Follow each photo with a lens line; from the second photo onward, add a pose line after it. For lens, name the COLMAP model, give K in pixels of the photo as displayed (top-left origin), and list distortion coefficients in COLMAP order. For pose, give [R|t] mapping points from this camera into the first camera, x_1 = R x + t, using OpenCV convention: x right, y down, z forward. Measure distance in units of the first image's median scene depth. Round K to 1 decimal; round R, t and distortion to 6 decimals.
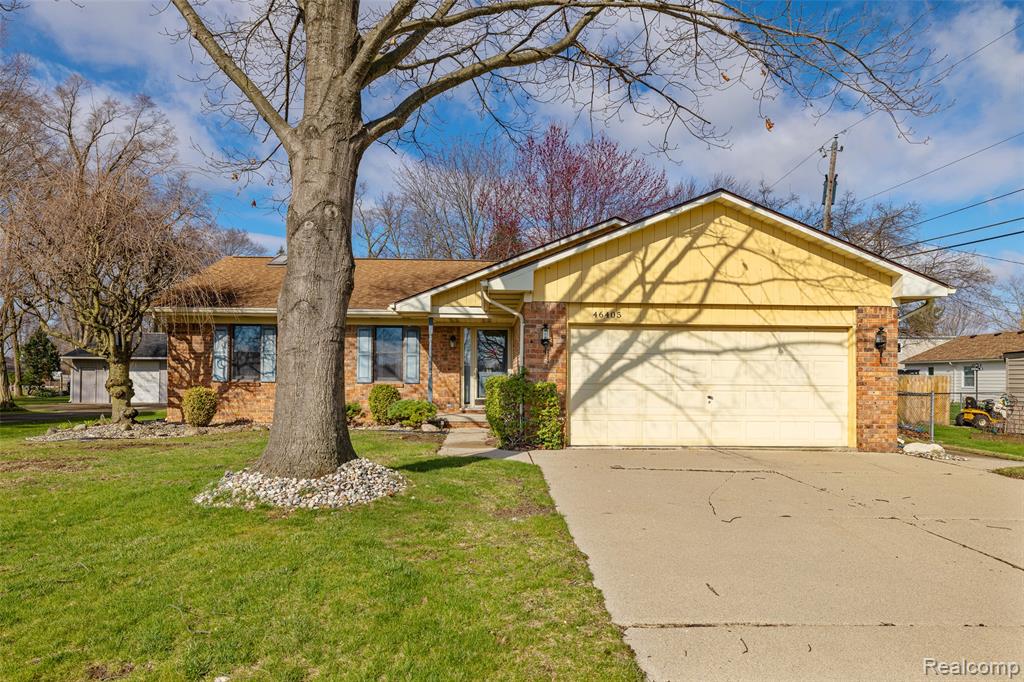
lens RADIAL K [[623.0, 0, 522.5], [0, 623.0, 367.3], [0, 0, 1]] dist [0.000994, -0.000686]
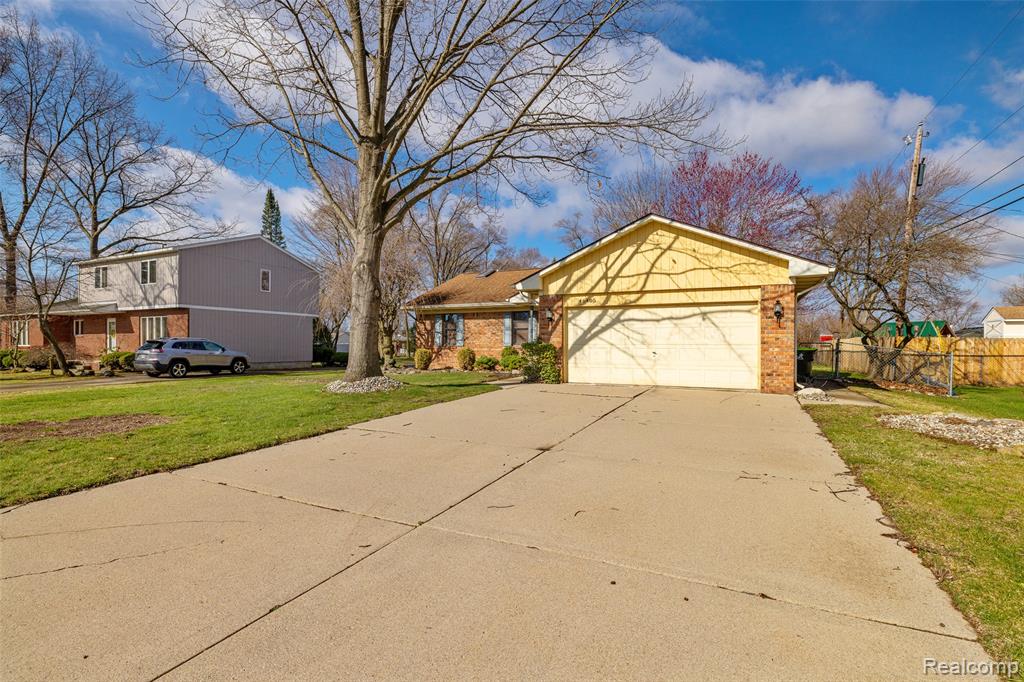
lens RADIAL K [[467.8, 0, 560.4], [0, 467.8, 350.4], [0, 0, 1]] dist [-0.002878, -0.000179]
pose [[0.904995, -0.001579, -0.425420, 0.577537], [0.010153, 0.999788, 0.017888, 0.022512], [0.425302, -0.020508, 0.904819, -0.108725]]
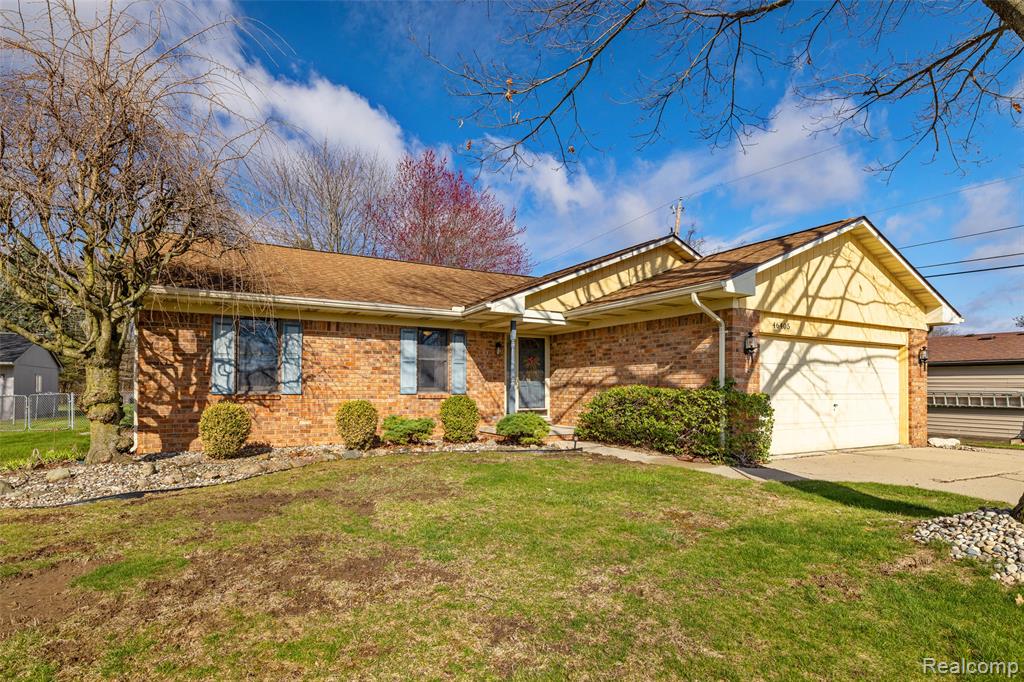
lens RADIAL K [[509.6, 0, 495.0], [0, 509.6, 379.8], [0, 0, 1]] dist [-0.004917, -0.000374]
pose [[0.902336, 0.003021, 0.431023, -0.634555], [-0.004198, 0.999990, 0.001778, 0.005696], [-0.431014, -0.003414, 0.902339, 0.447298]]
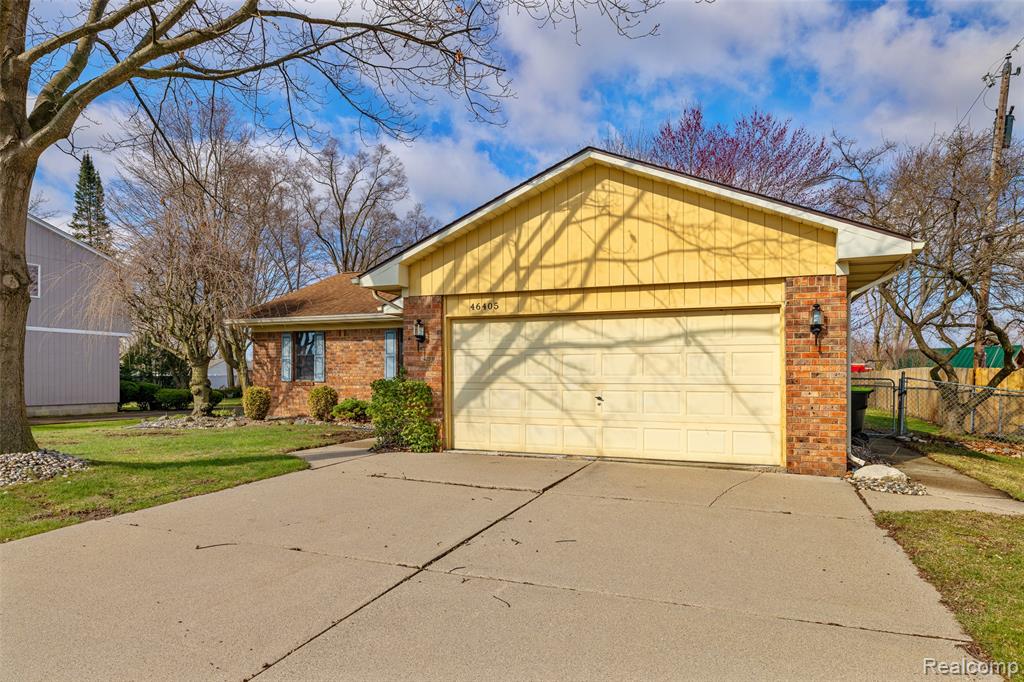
lens RADIAL K [[589.2, 0, 552.6], [0, 589.2, 378.0], [0, 0, 1]] dist [0.008126, -0.003668]
pose [[0.924609, -0.005020, -0.380885, 0.547627], [0.012073, 0.999797, 0.016131, 0.006645], [0.380727, -0.019513, 0.924482, 0.240012]]
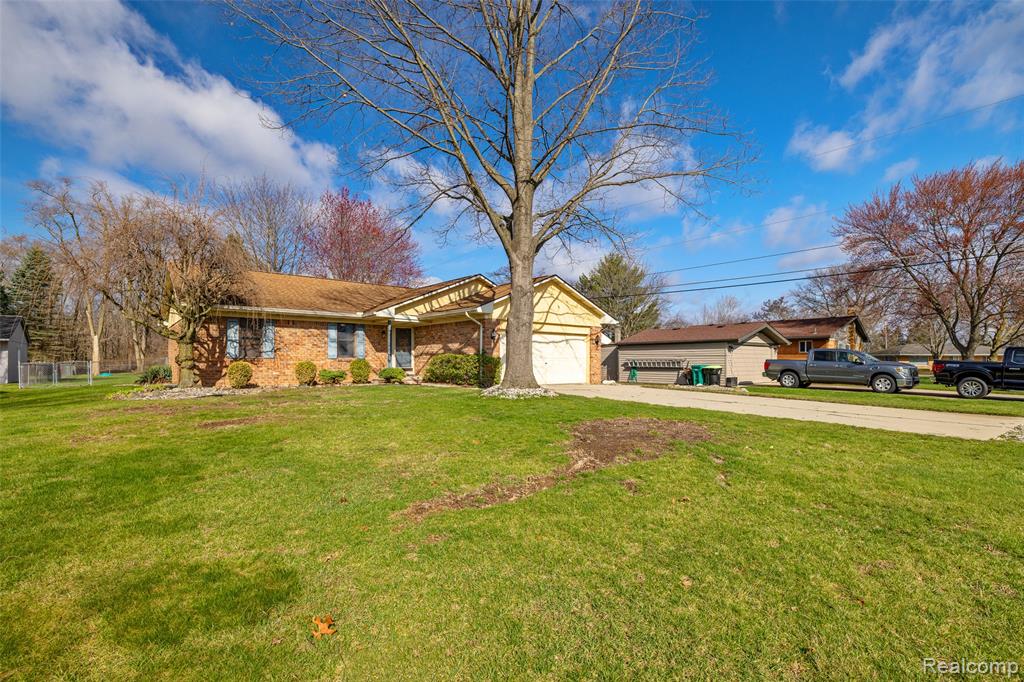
lens RADIAL K [[467.8, 0, 495.5], [0, 467.8, 360.1], [0, 0, 1]] dist [-0.002878, -0.000179]
pose [[0.811503, -0.002850, 0.584341, -0.868368], [-0.004300, 0.999932, 0.010848, 0.020366], [-0.584332, -0.011315, 0.811436, -0.301784]]
